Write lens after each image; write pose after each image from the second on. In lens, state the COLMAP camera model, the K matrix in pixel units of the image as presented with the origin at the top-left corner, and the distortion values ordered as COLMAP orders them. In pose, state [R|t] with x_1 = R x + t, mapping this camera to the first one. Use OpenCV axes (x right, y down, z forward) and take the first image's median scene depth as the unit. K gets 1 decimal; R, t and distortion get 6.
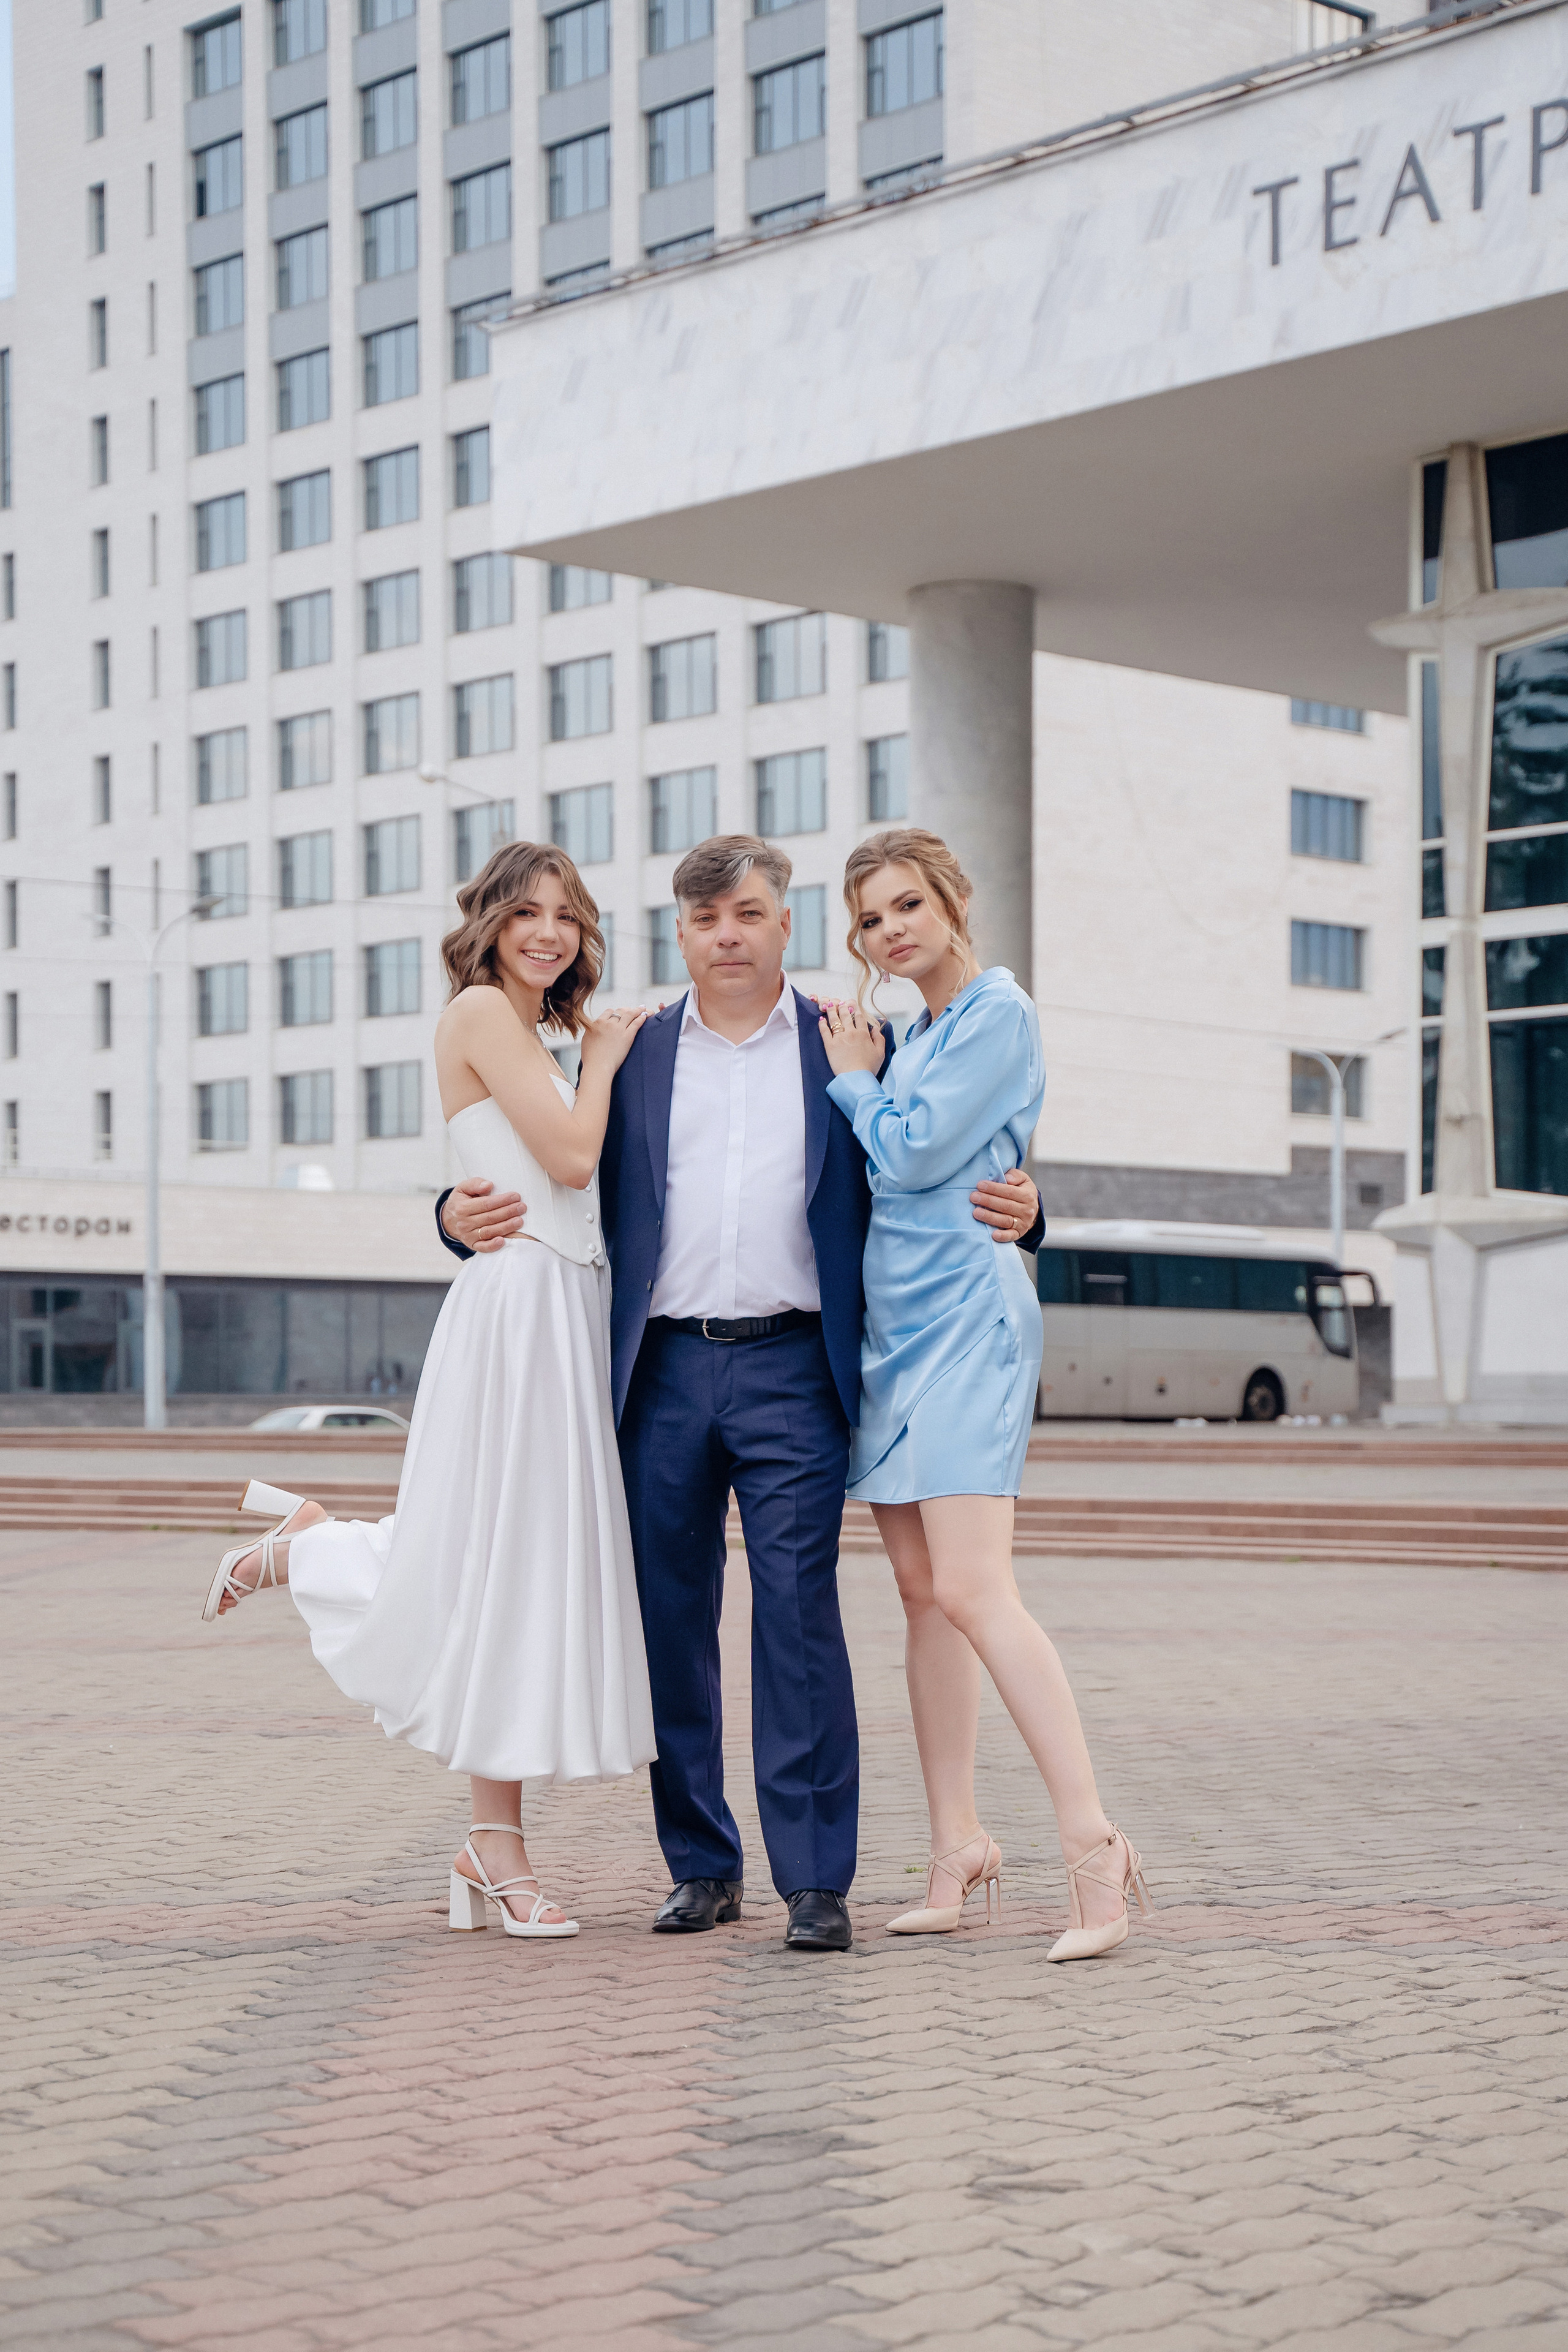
lens RADIAL K [[3955.1, 0, 735.4], [0, 3955.1, 1364.3], [0, 0, 1]] dist [0.141948, 0.000000]
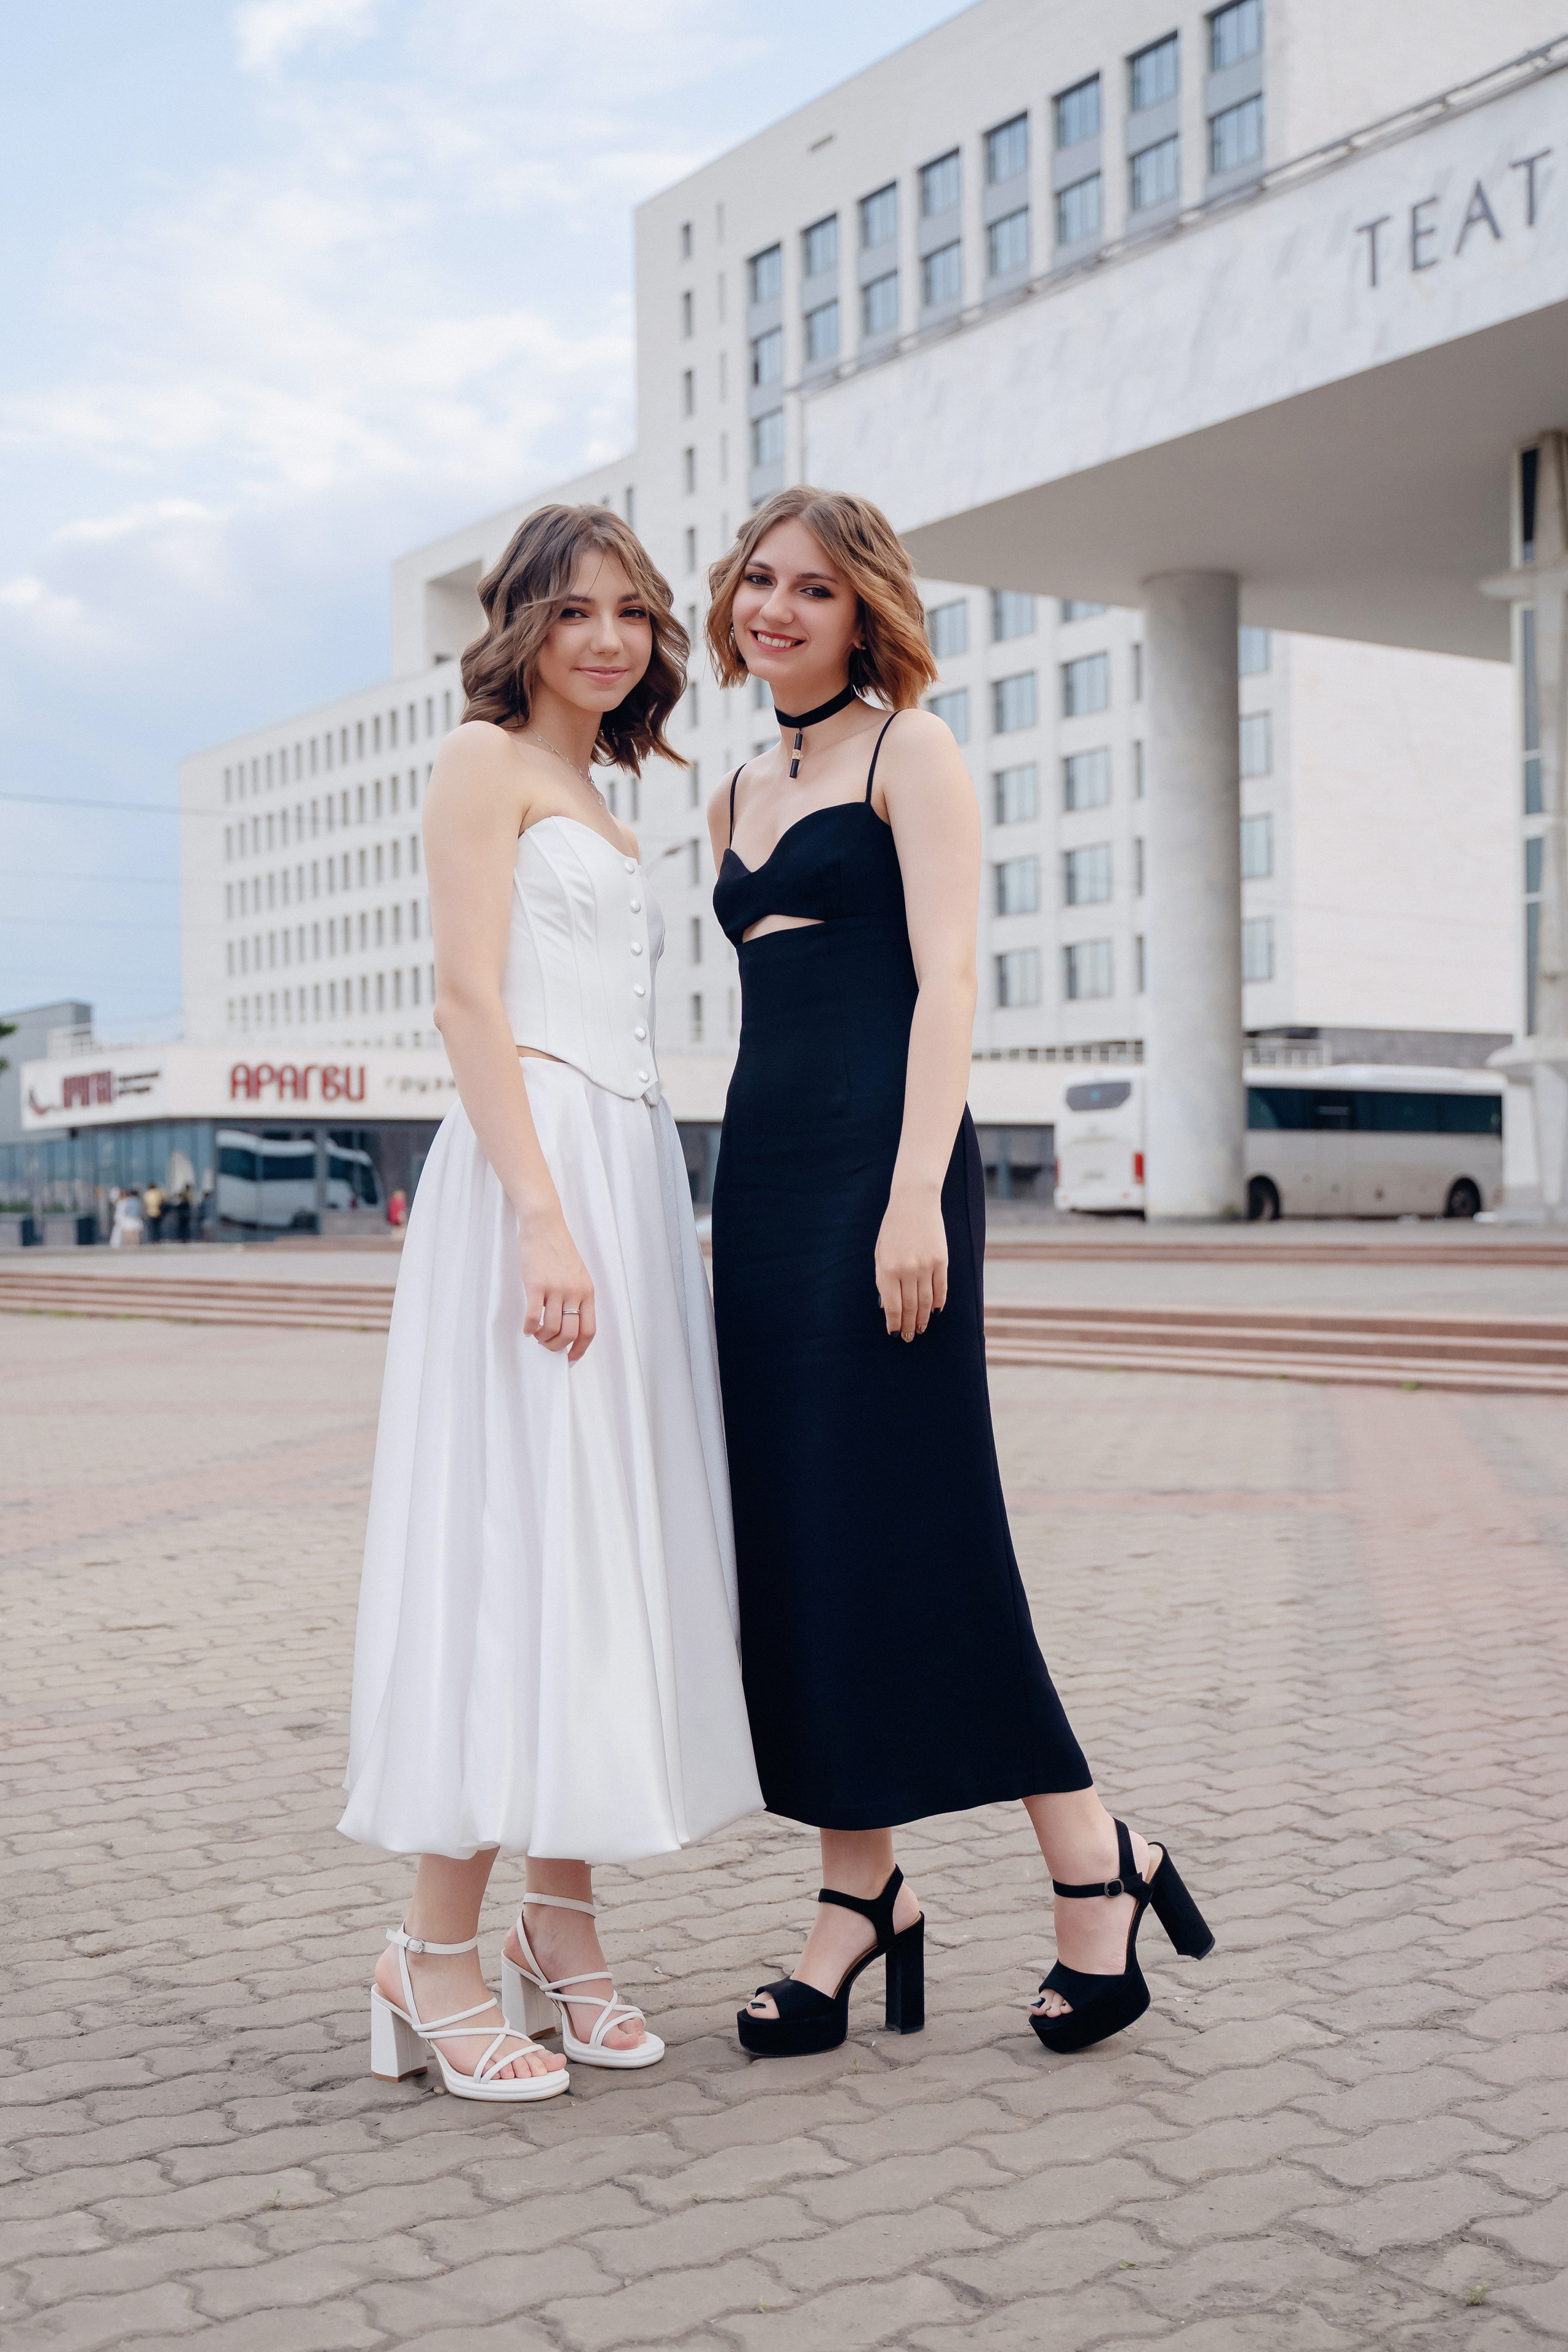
lens RADIAL K [[2730.0, 0, 688.0], [0, 2730.0, 1265.5], [0, 0, 1]] dist [-0.018685, 0.000000]
pose [[0.984140, -0.007271, -0.177245, 0.058326], [0.012792, 0.999467, 0.030029, -0.000417], [0.176932, -0.031820, 0.983709, 0.101891]]
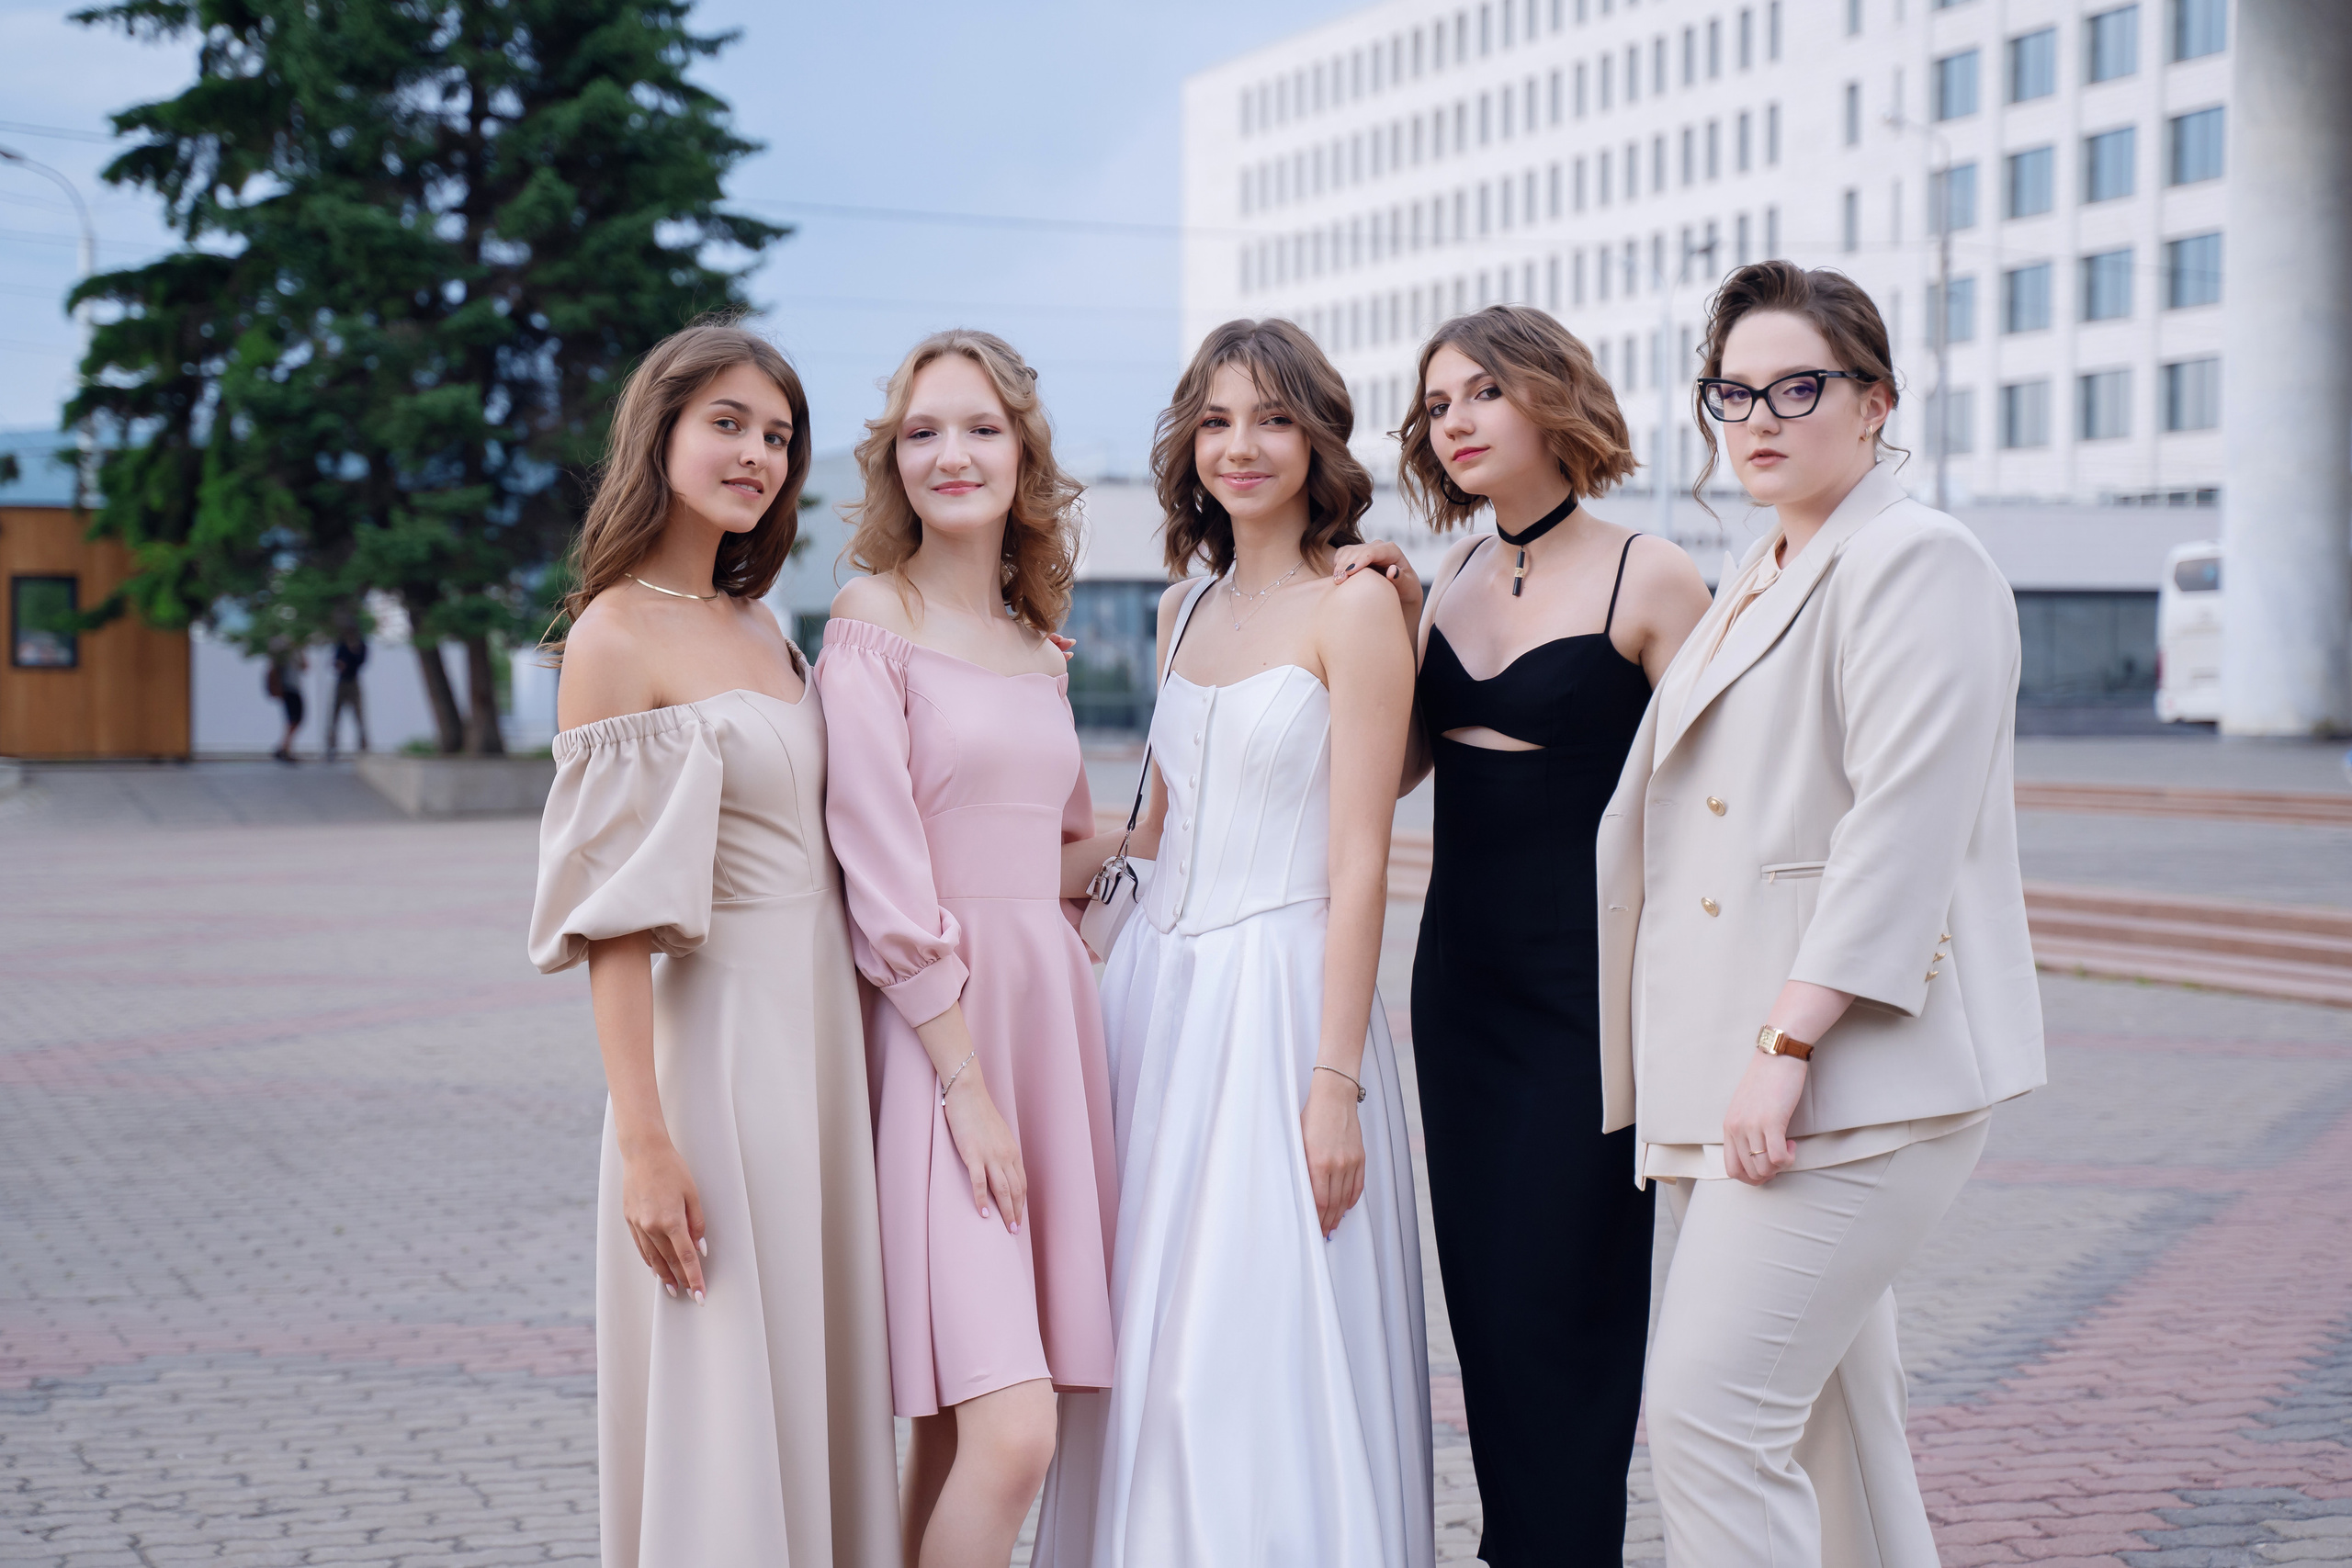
lens RADIAL K [[3730.1, 0, 1221.4], [0, 3730.1, 791.0], [0, 0, 1]] dist [0.176599, 0.000000]
pose [[0.938036, 0.013751, -0.346266, 0.151227], [-0.000931, 0.999309, 0.037163, -0.009454], [0.346538, -0.034538, 0.937400, -0.010076]]
